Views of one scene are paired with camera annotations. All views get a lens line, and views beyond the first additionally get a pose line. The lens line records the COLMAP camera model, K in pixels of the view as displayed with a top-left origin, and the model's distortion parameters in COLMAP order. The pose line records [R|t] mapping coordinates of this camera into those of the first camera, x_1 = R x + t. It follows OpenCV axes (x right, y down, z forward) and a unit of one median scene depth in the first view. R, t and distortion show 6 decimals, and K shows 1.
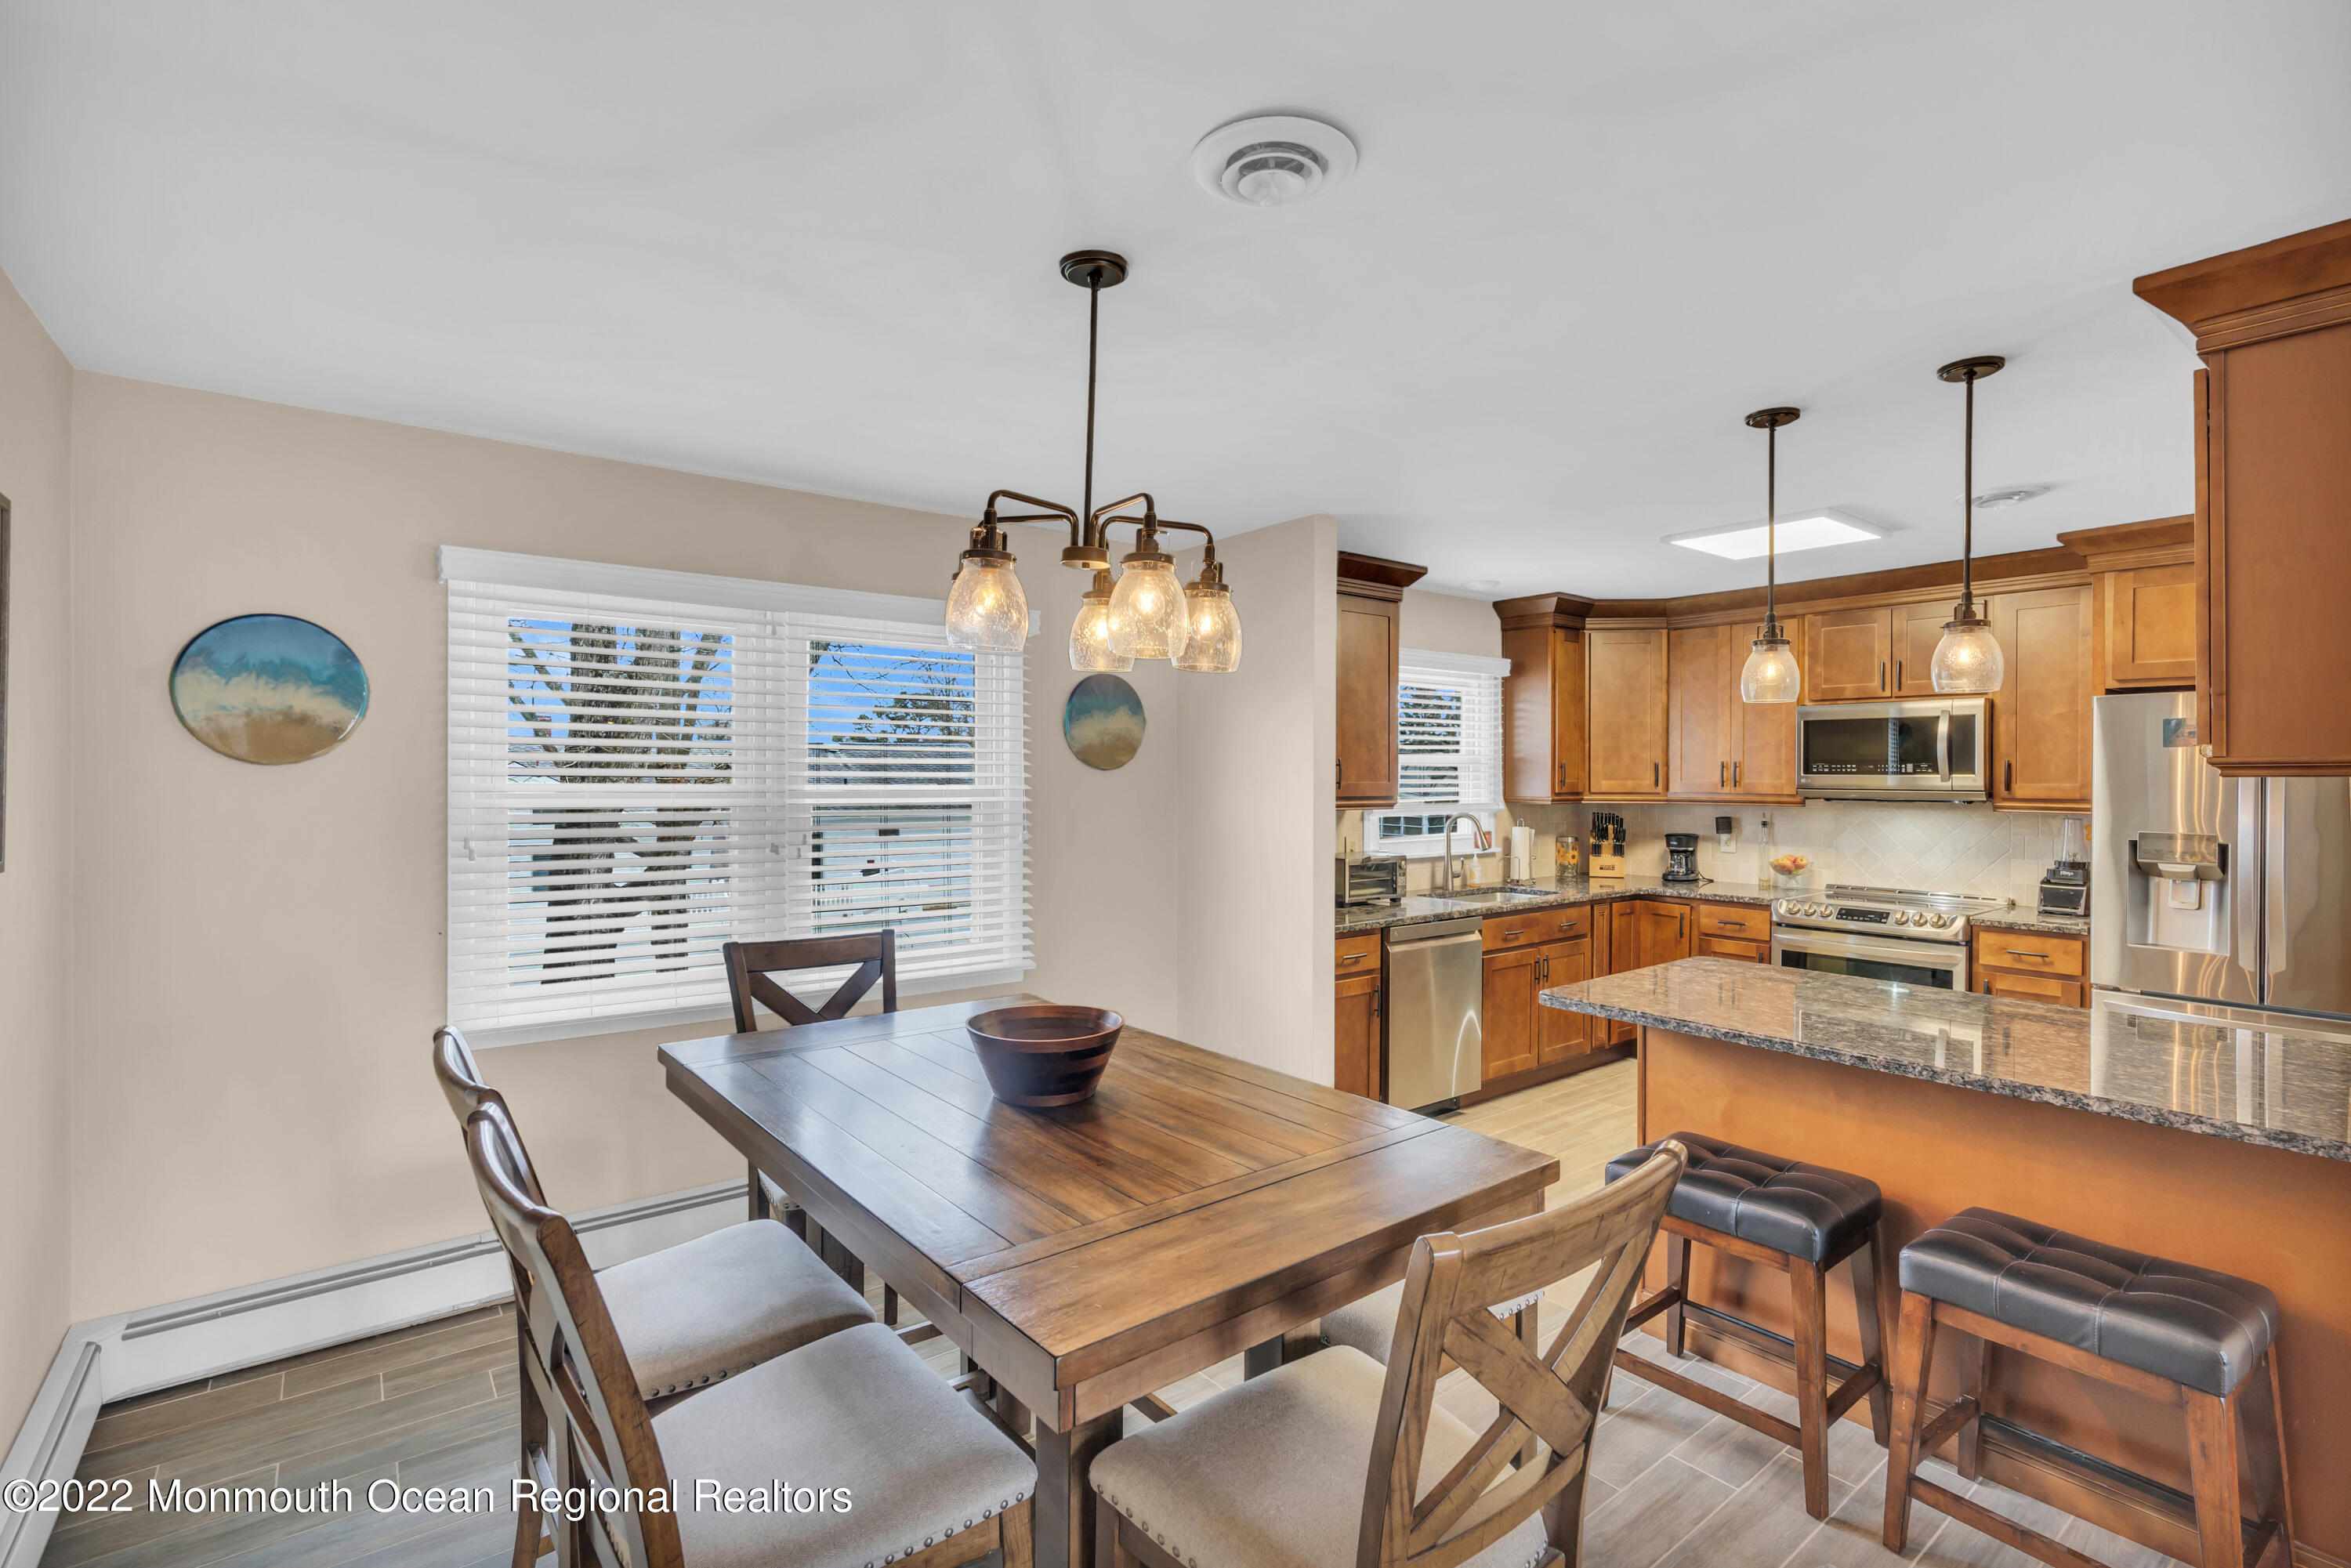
lens RADIAL K [[1072.1, 0, 1196.0], [0, 1072.1, 772.2], [0, 0, 1]] dist [-0.017382, 0.000638]
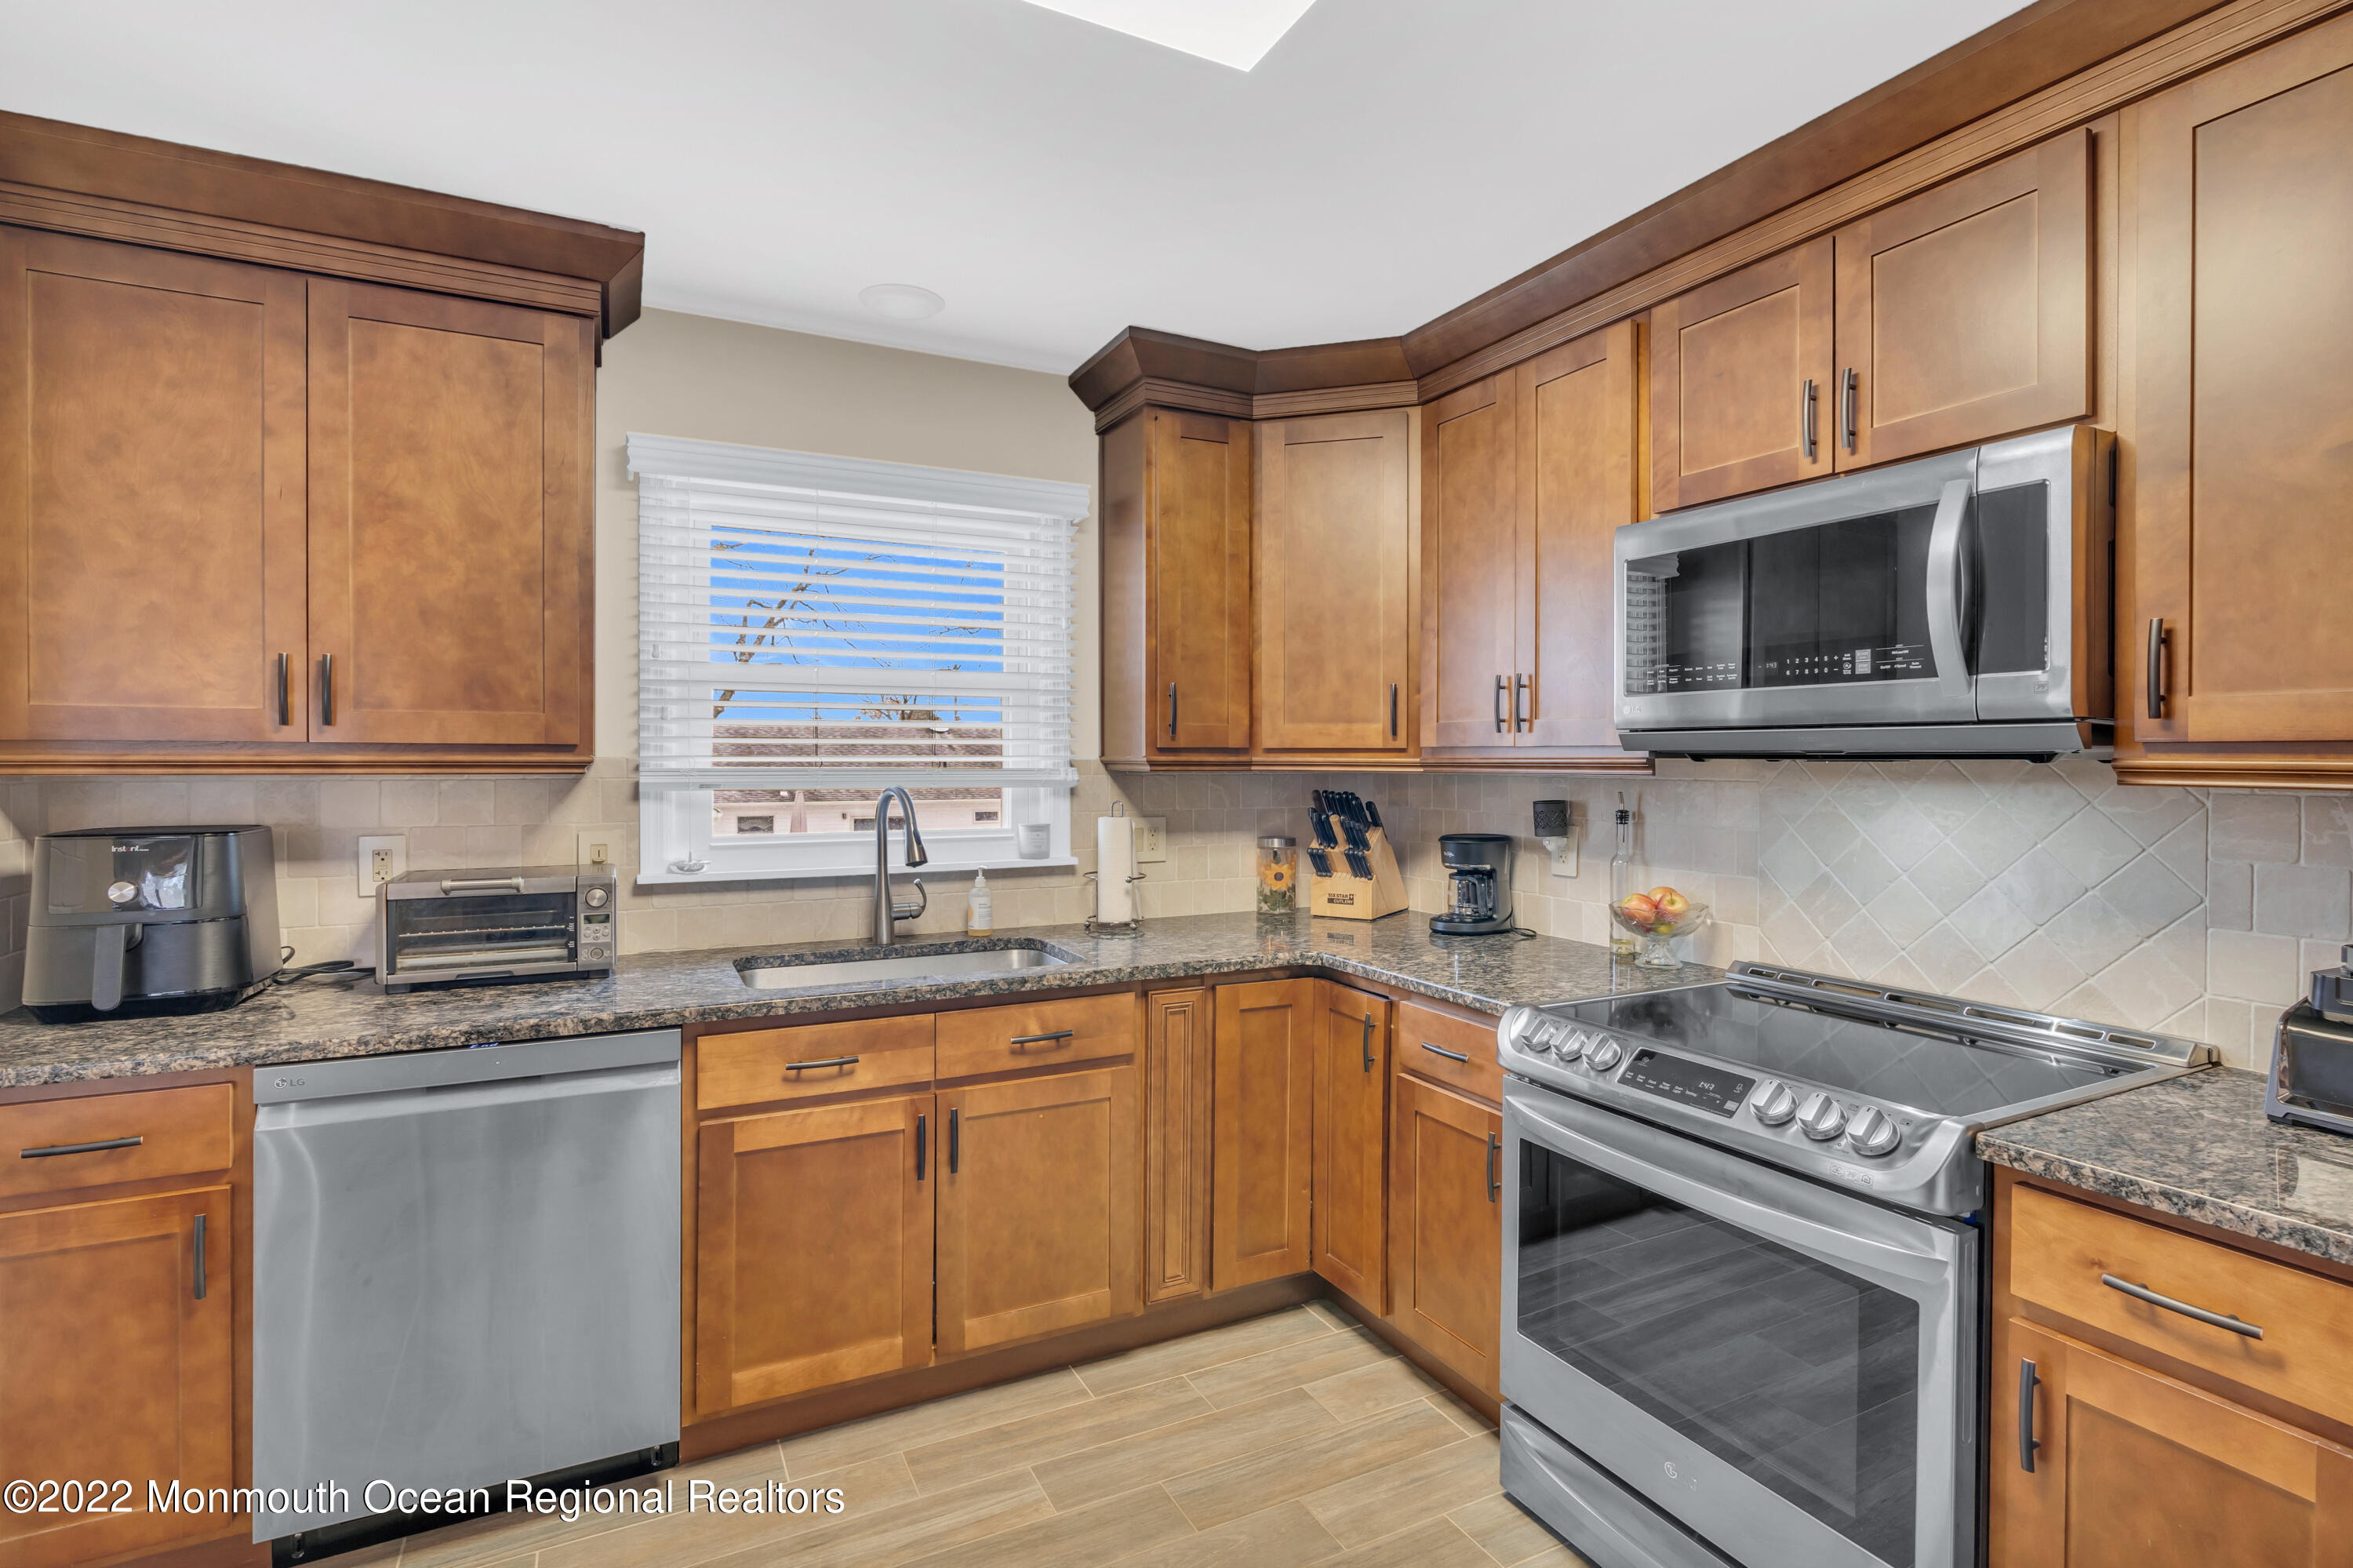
lens RADIAL K [[1100.6, 0, 1174.0], [0, 1100.6, 762.9], [0, 0, 1]] dist [-0.009781, 0.001819]
pose [[0.978302, 0.000786, -0.207185, 0.530343], [0.000391, 0.999984, 0.005642, 0.027679], [0.207186, -0.005600, 0.978286, 0.605572]]
